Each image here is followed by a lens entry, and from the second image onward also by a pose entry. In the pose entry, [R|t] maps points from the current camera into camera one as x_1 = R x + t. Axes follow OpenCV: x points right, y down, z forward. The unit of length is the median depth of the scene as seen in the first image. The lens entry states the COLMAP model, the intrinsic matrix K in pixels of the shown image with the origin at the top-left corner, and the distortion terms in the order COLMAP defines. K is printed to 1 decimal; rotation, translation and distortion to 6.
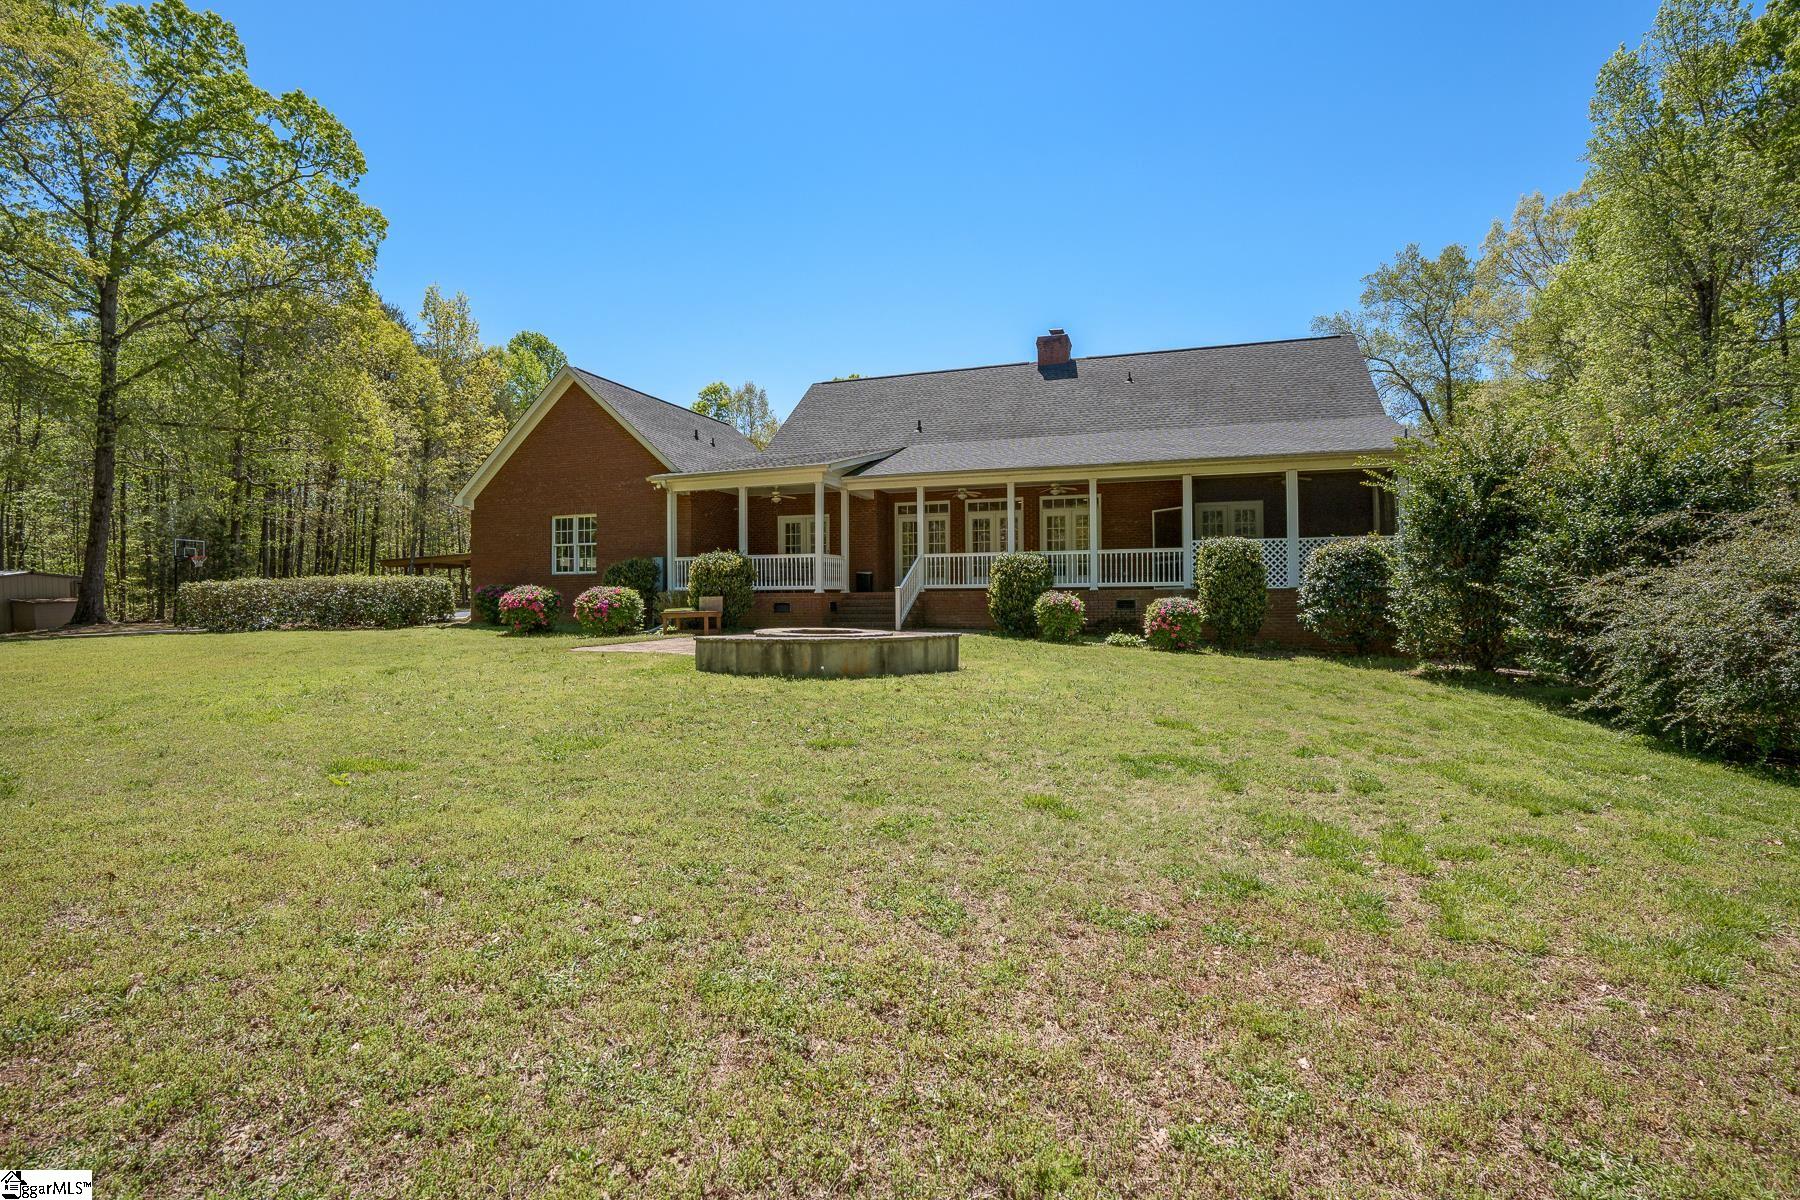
lens RADIAL K [[836.1, 0, 899.2], [0, 836.1, 594.2], [0, 0, 1]] dist [-0.070086, 0.029632]
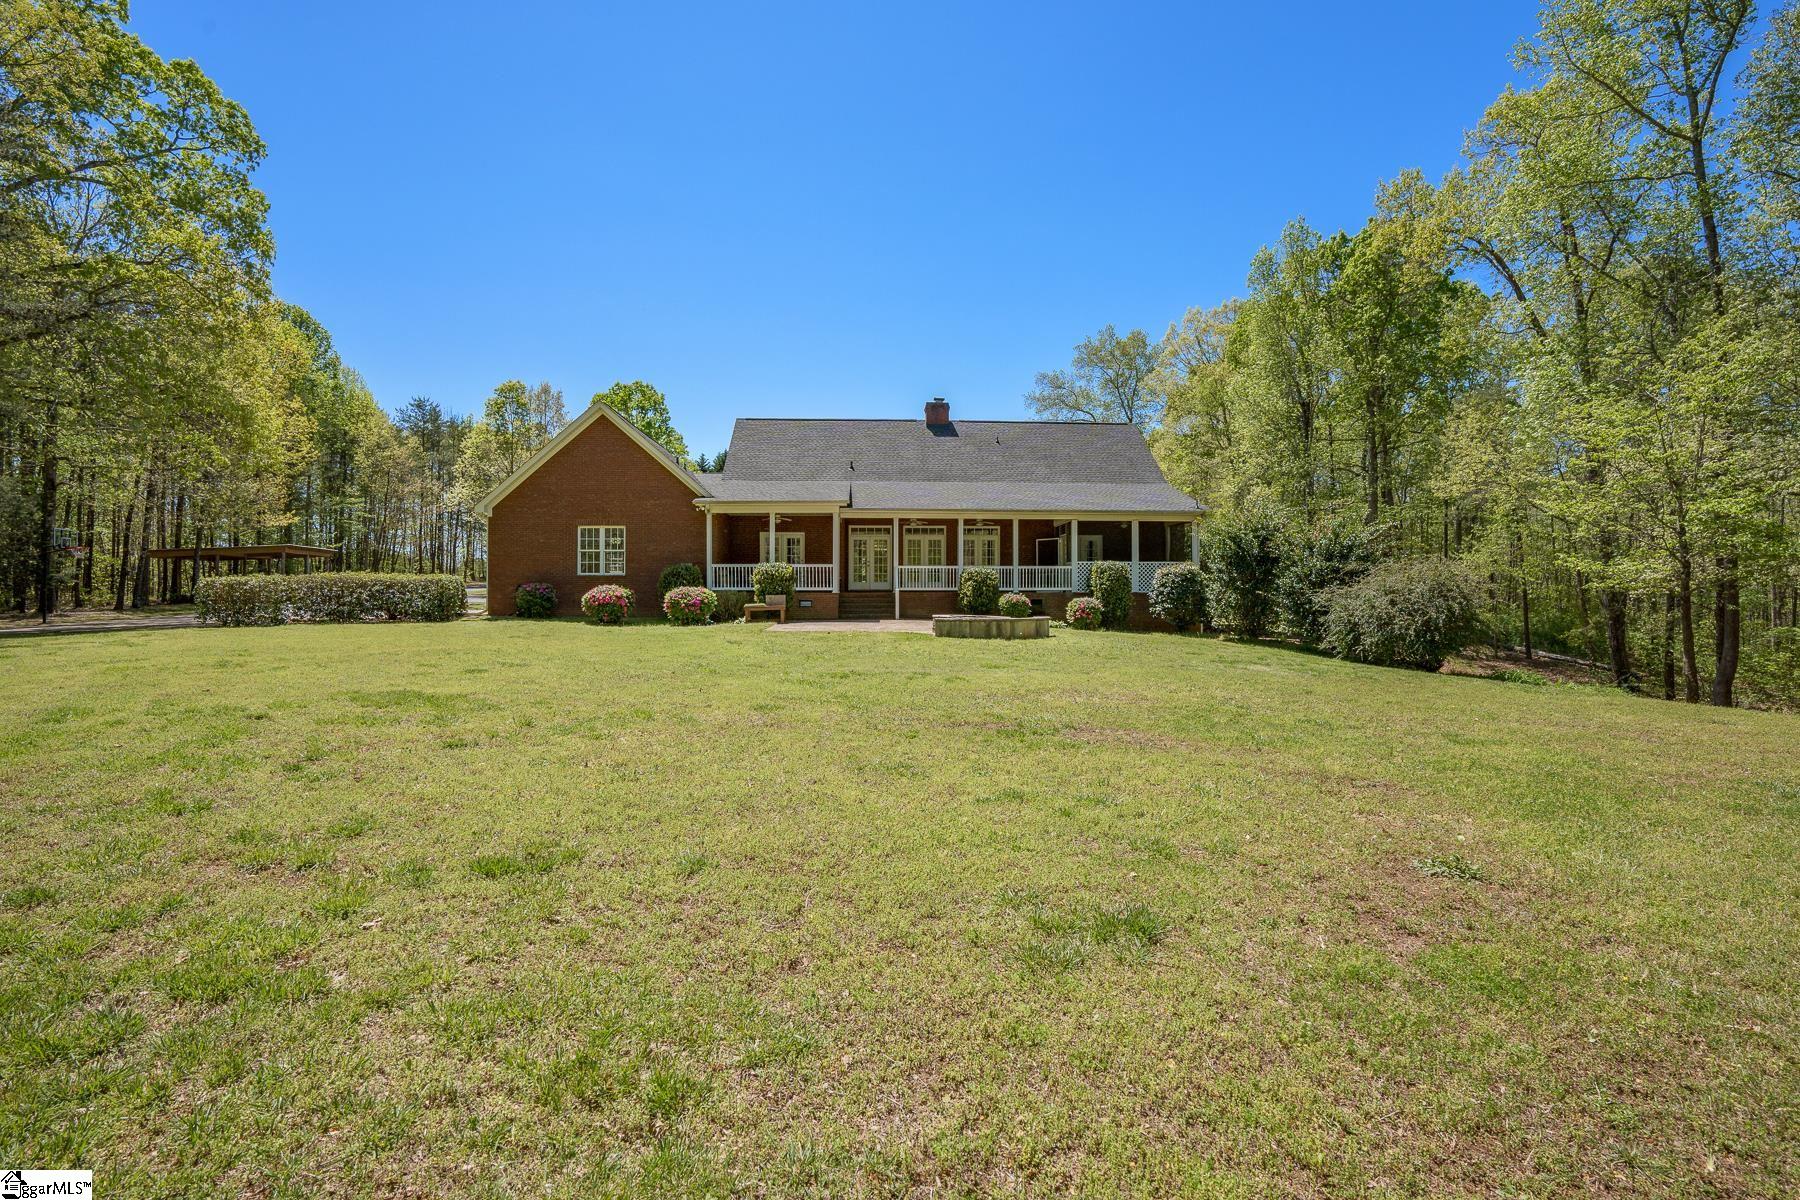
lens RADIAL K [[836.1, 0, 899.2], [0, 836.1, 594.2], [0, 0, 1]] dist [-0.070086, 0.029632]
pose [[0.929876, 0.007590, 0.367795, -0.522043], [-0.008002, 0.999968, -0.000403, 0.000467], [-0.367786, -0.002569, 0.929907, -0.335656]]
